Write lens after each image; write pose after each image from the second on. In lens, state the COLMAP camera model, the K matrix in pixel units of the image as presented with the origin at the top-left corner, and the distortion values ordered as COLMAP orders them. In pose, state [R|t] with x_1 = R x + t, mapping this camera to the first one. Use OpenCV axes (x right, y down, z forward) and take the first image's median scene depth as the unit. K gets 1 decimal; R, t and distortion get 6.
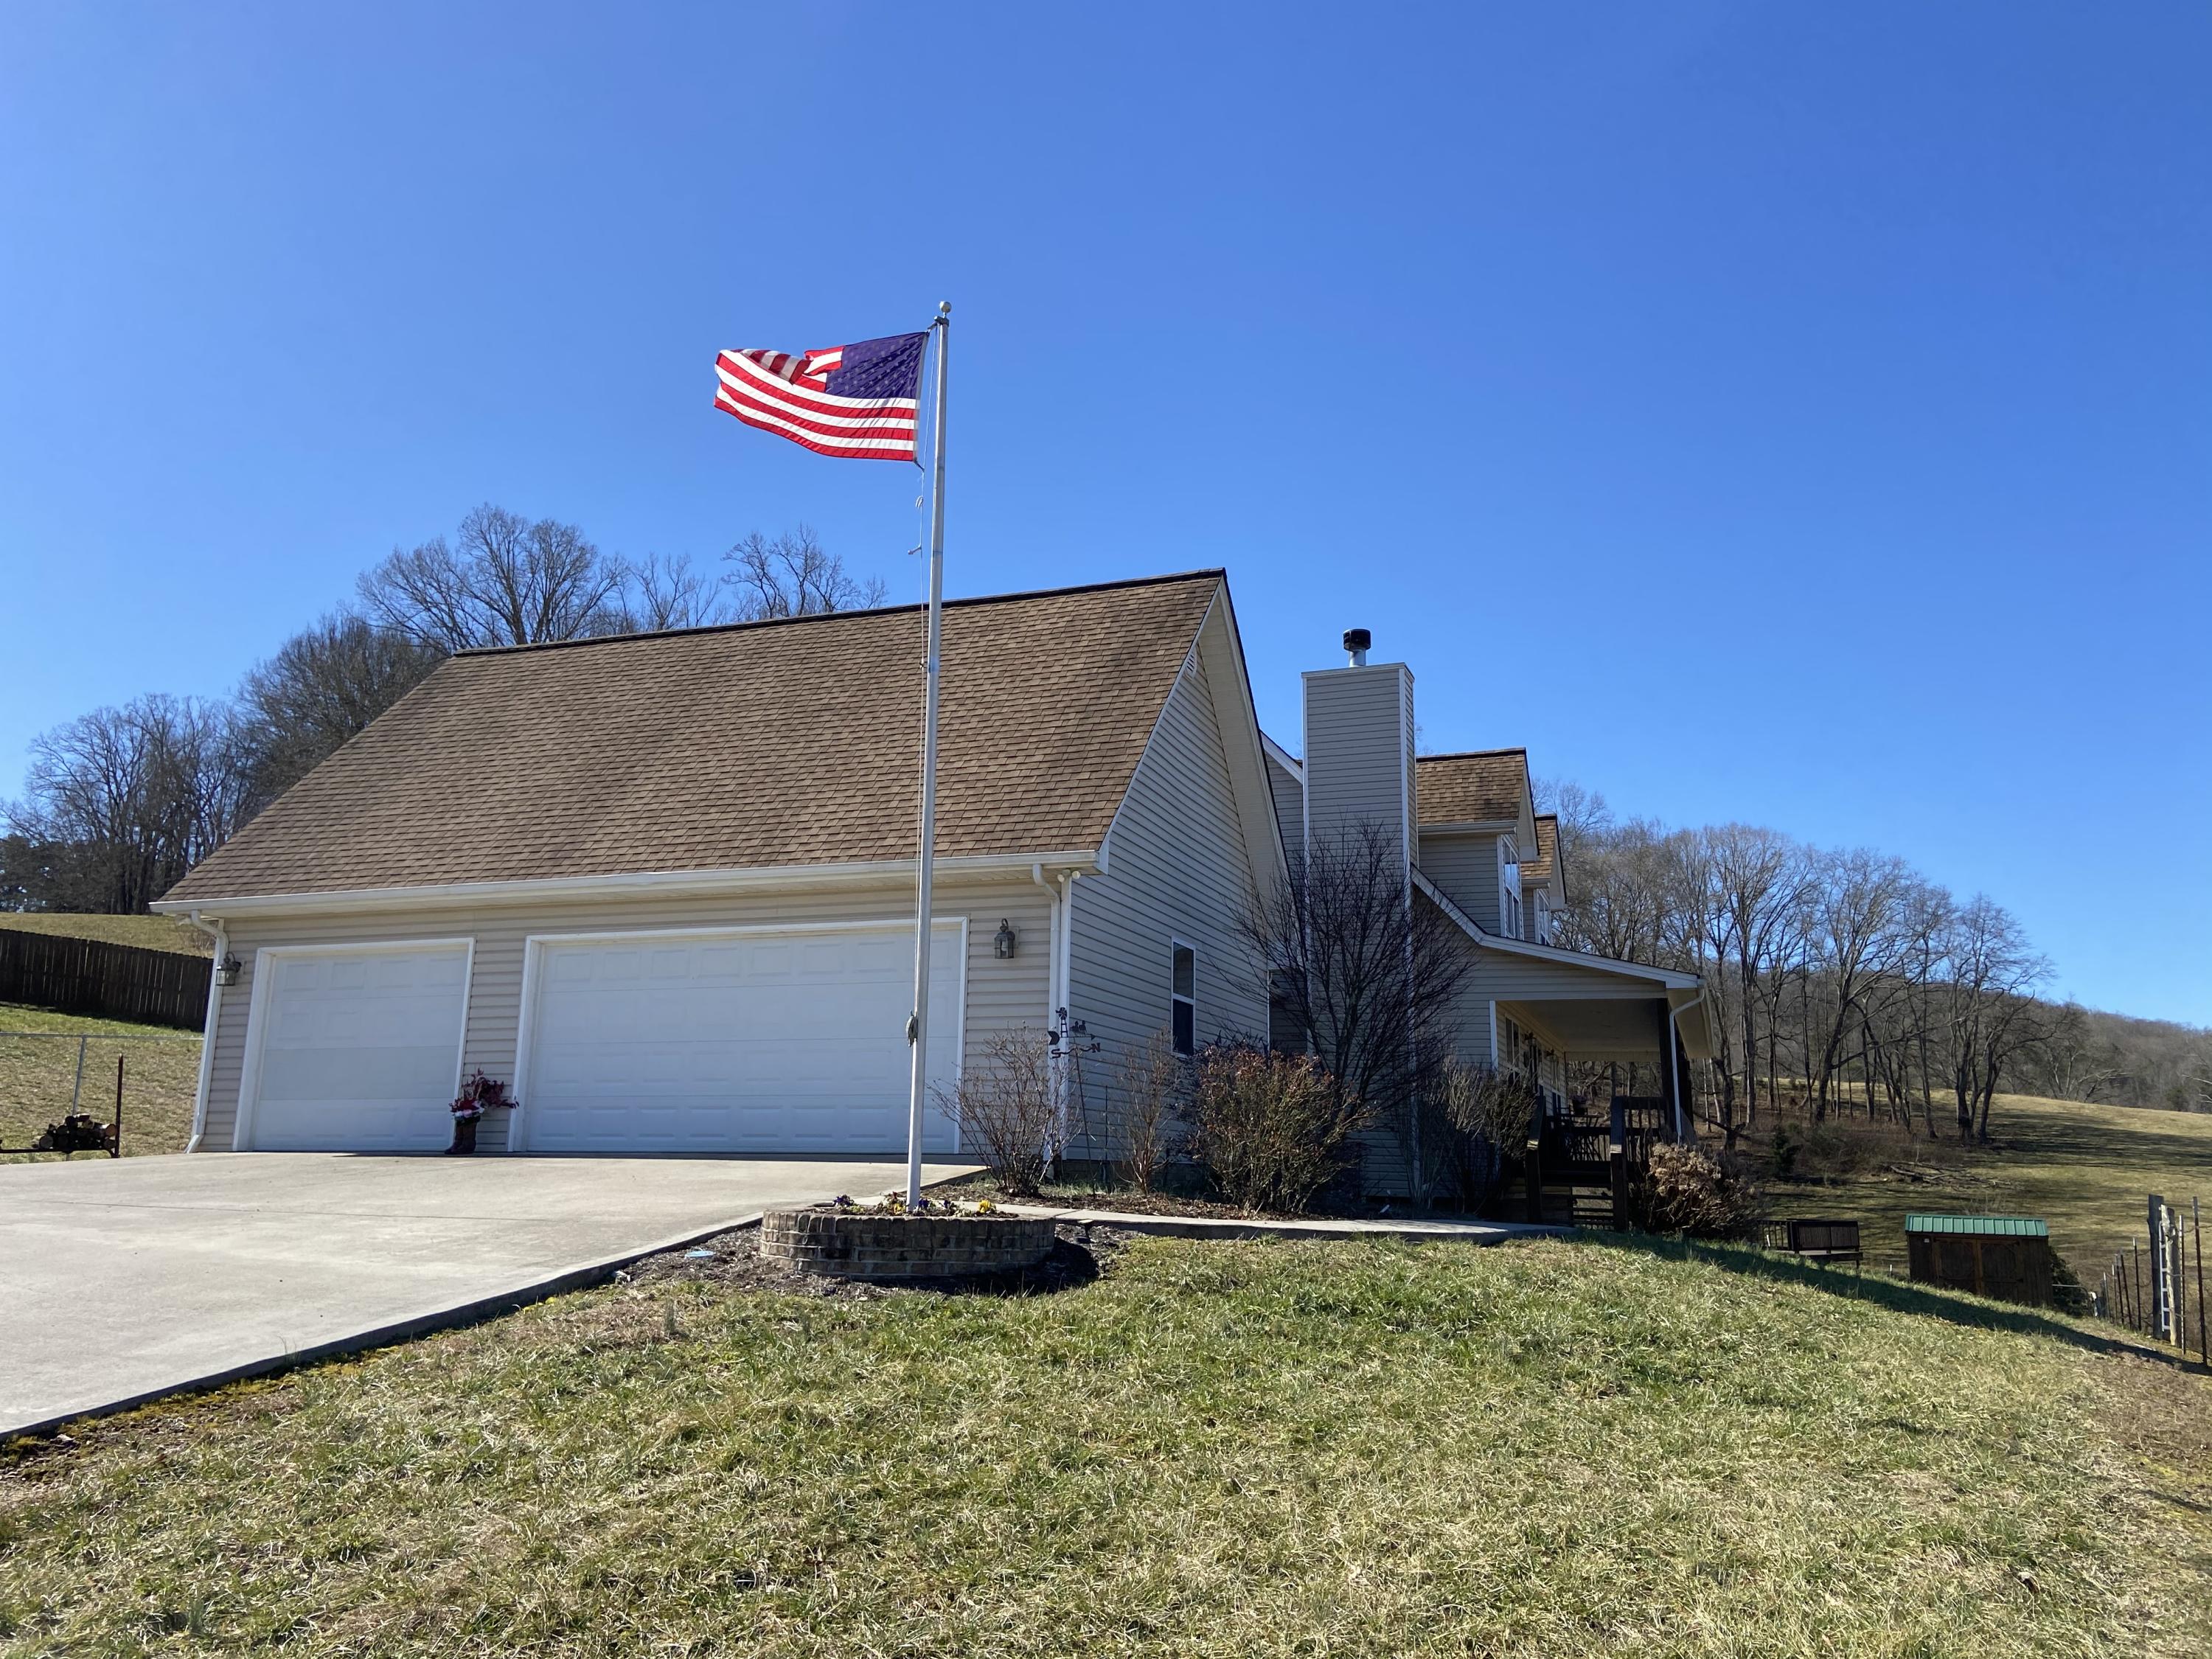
lens RADIAL K [[1643.0, 0, 1109.5], [0, 1643.0, 818.6], [0, 0, 1]] dist [0.119703, -0.155084]
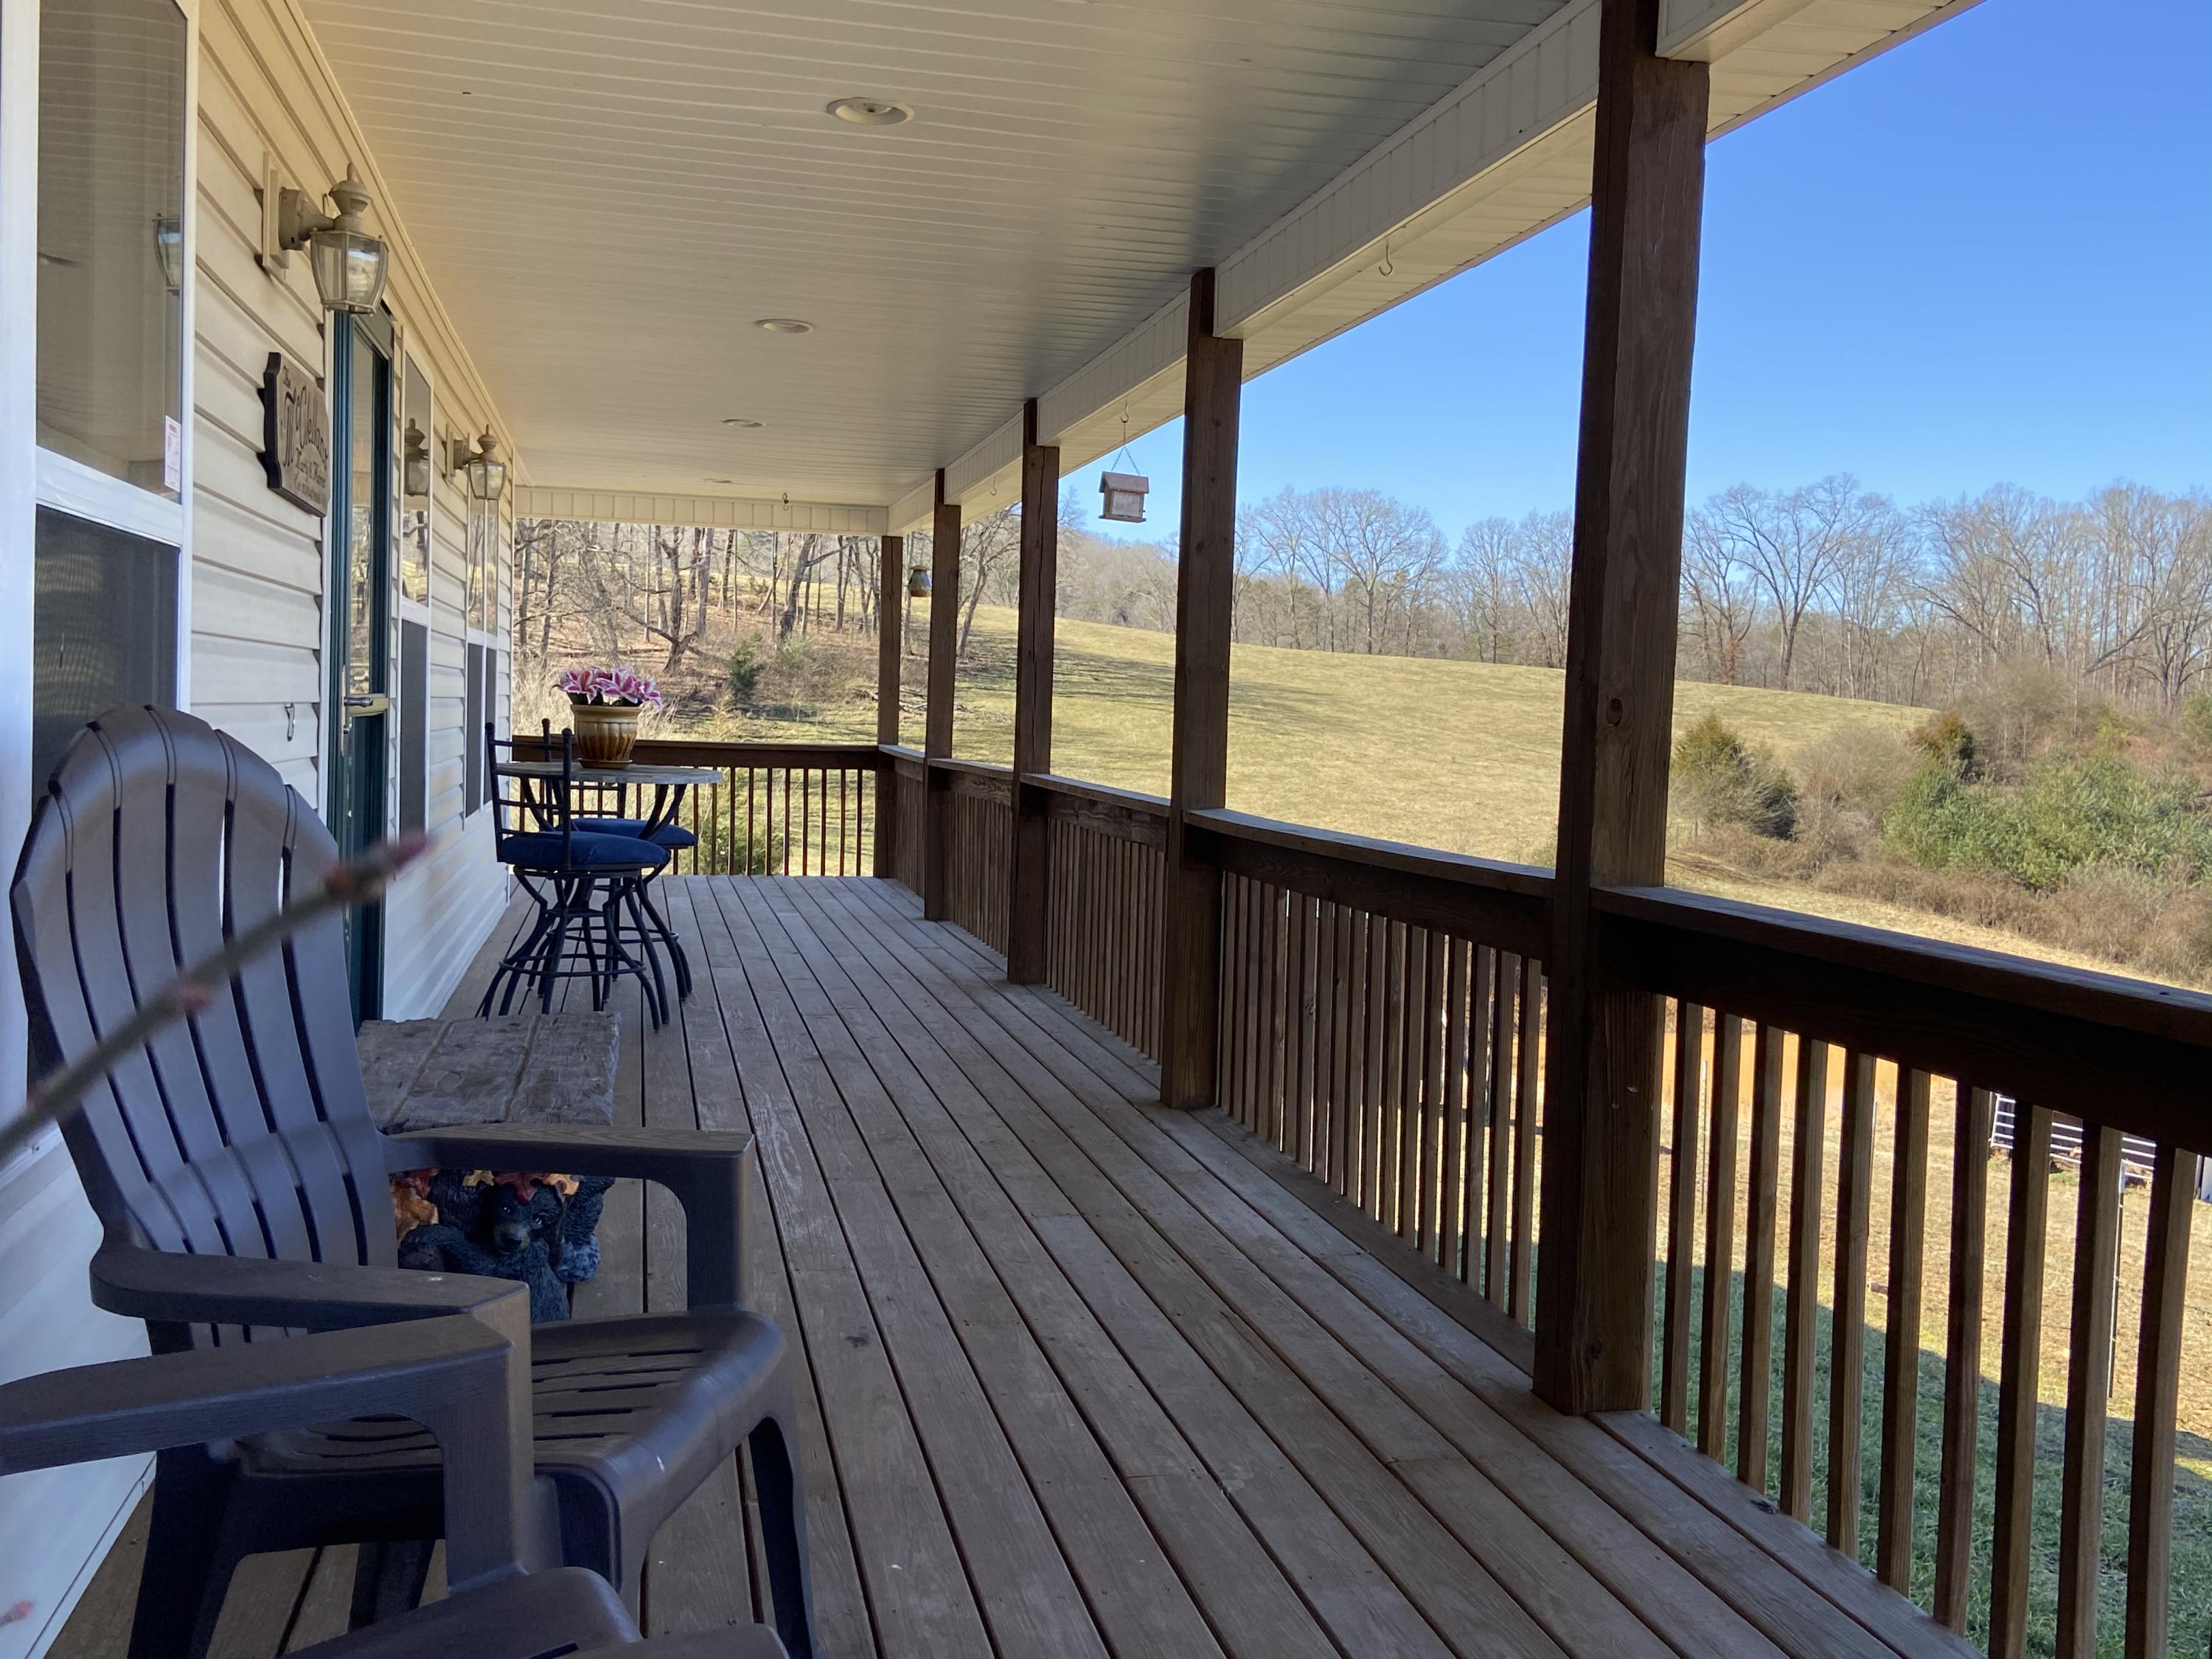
lens RADIAL K [[2012.4, 0, 1106.0], [0, 2012.4, 829.5], [0, 0, 1]] dist [0.073092, -0.020528]
pose [[0.842311, -0.018664, 0.538669, 0.040460], [-0.133761, 0.960897, 0.242454, 0.020454], [-0.522131, -0.276275, 0.806878, 0.135892]]
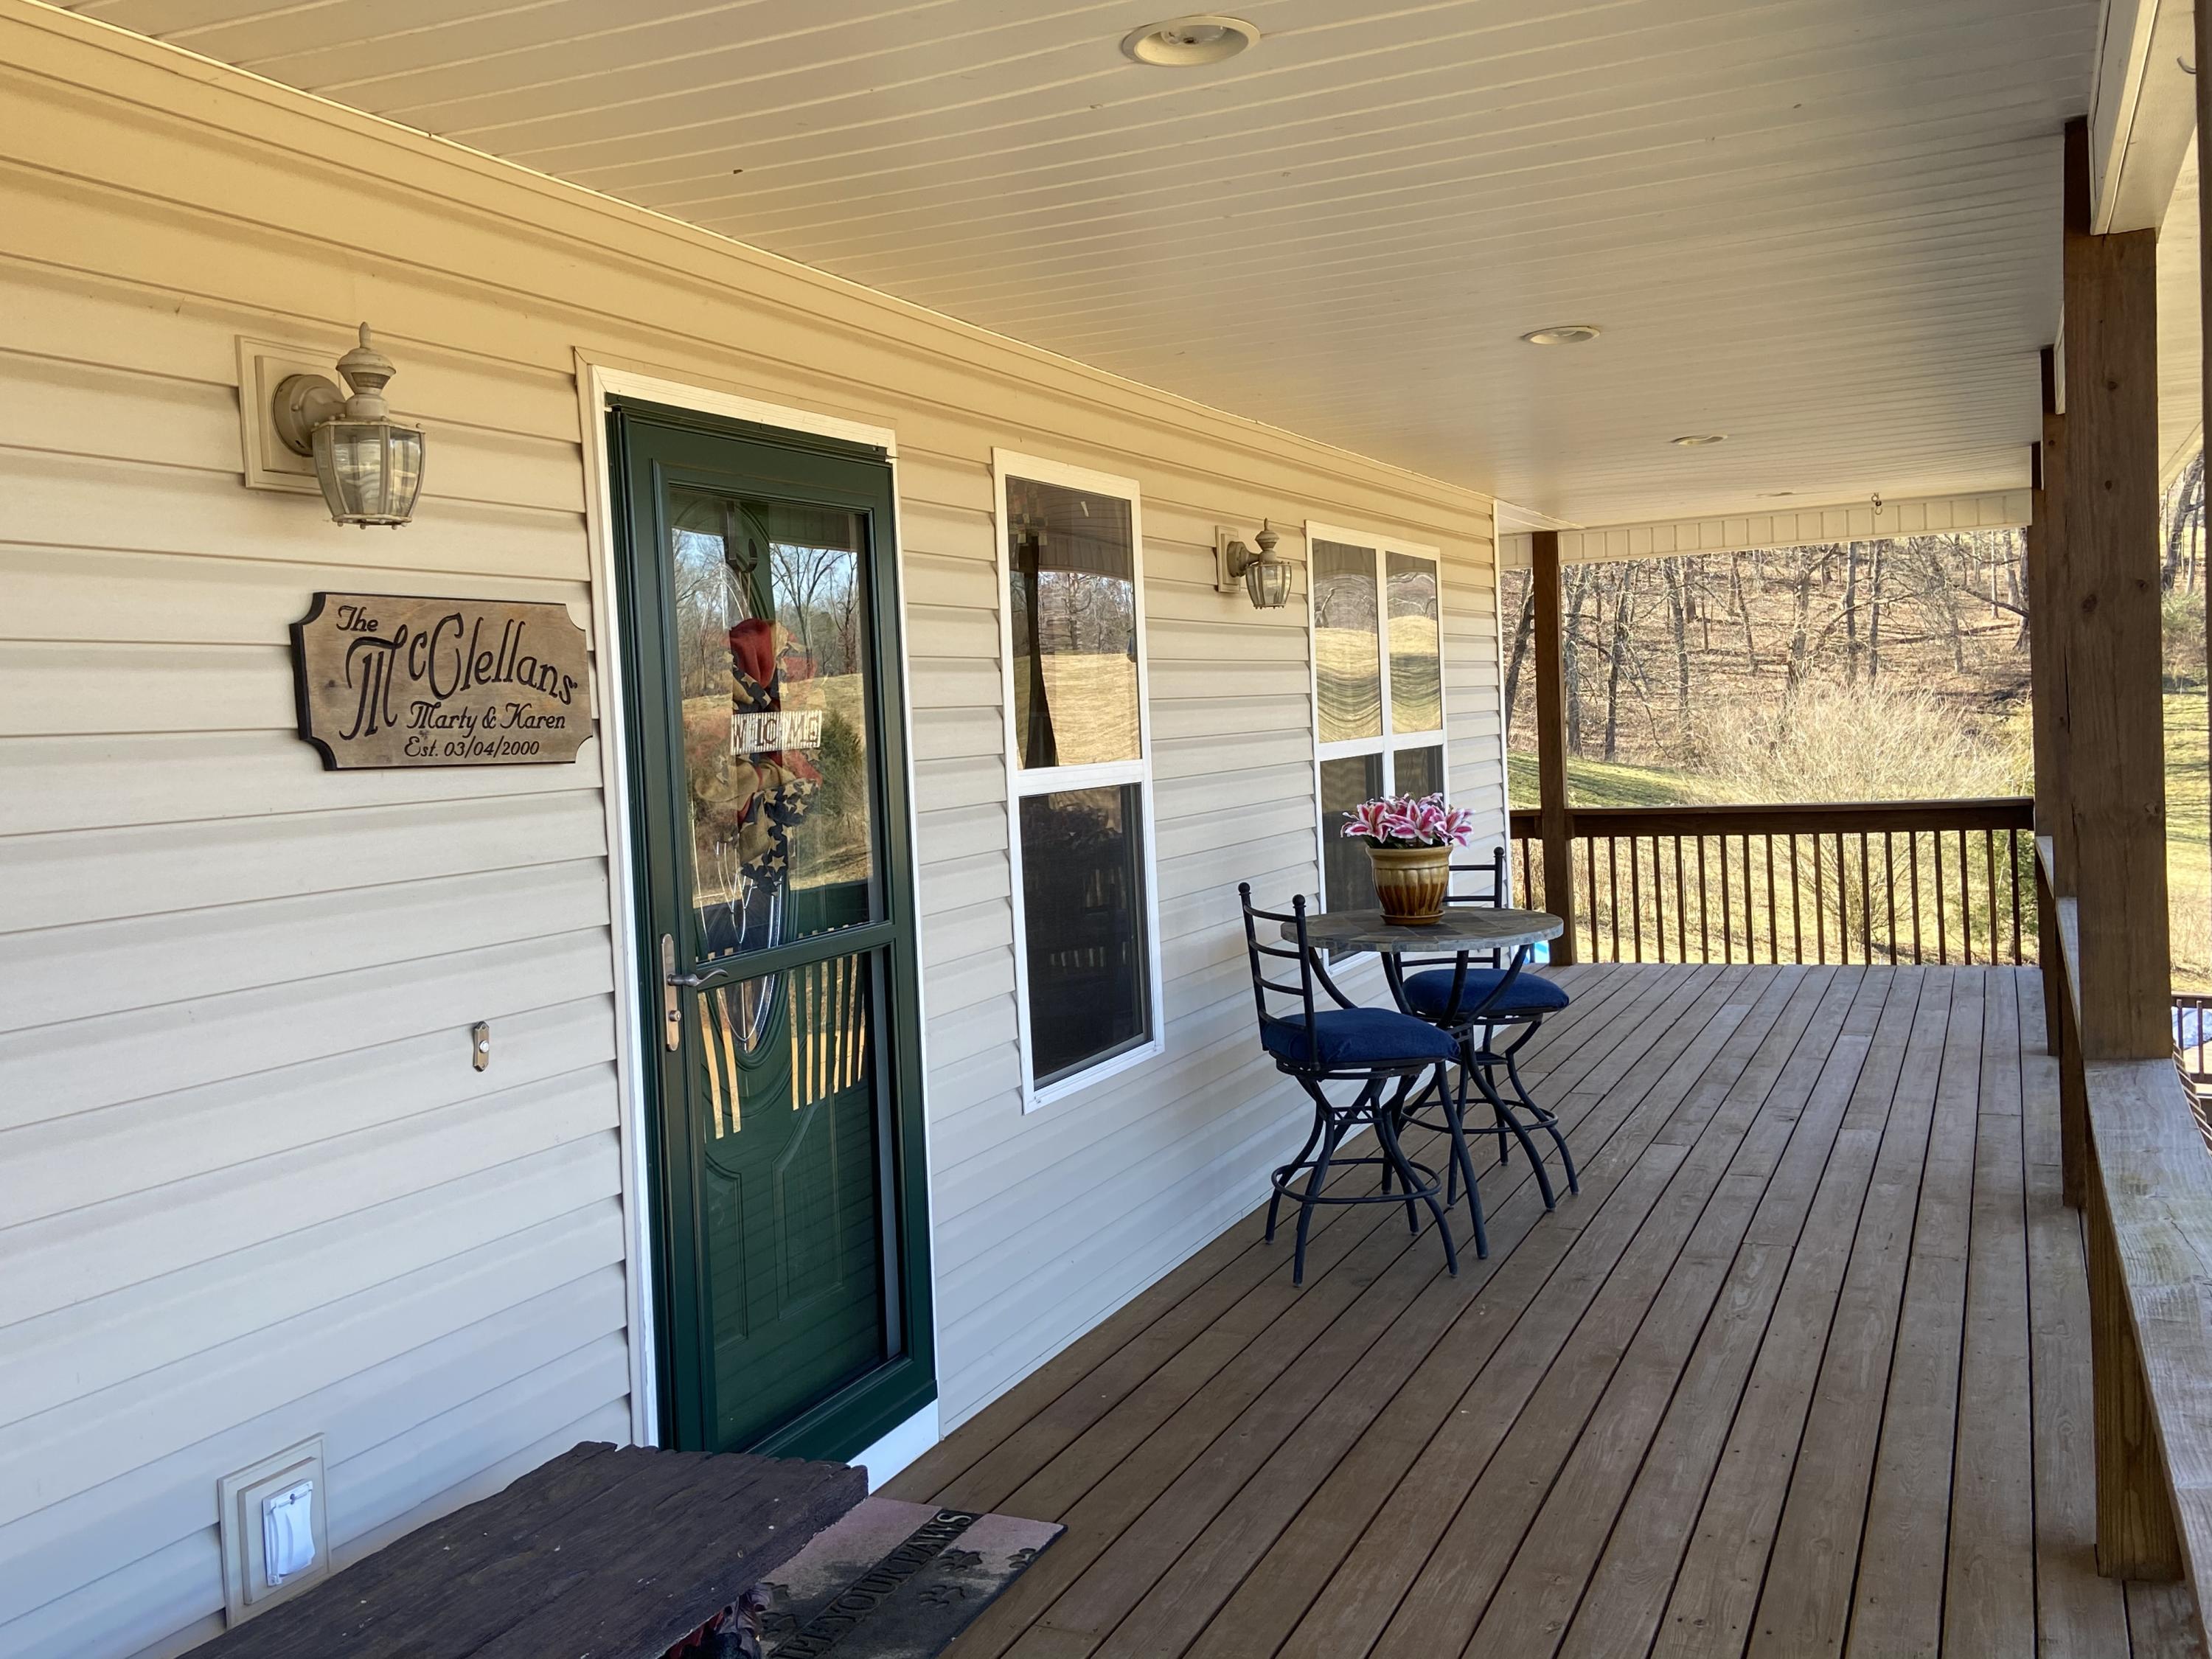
lens RADIAL K [[2012.4, 0, 1106.0], [0, 2012.4, 829.5], [0, 0, 1]] dist [0.073092, -0.020528]
pose [[0.995117, -0.057671, -0.080098, 0.051968], [0.077044, 0.961119, 0.265168, 0.020015], [0.061691, -0.270044, 0.960870, 0.143421]]
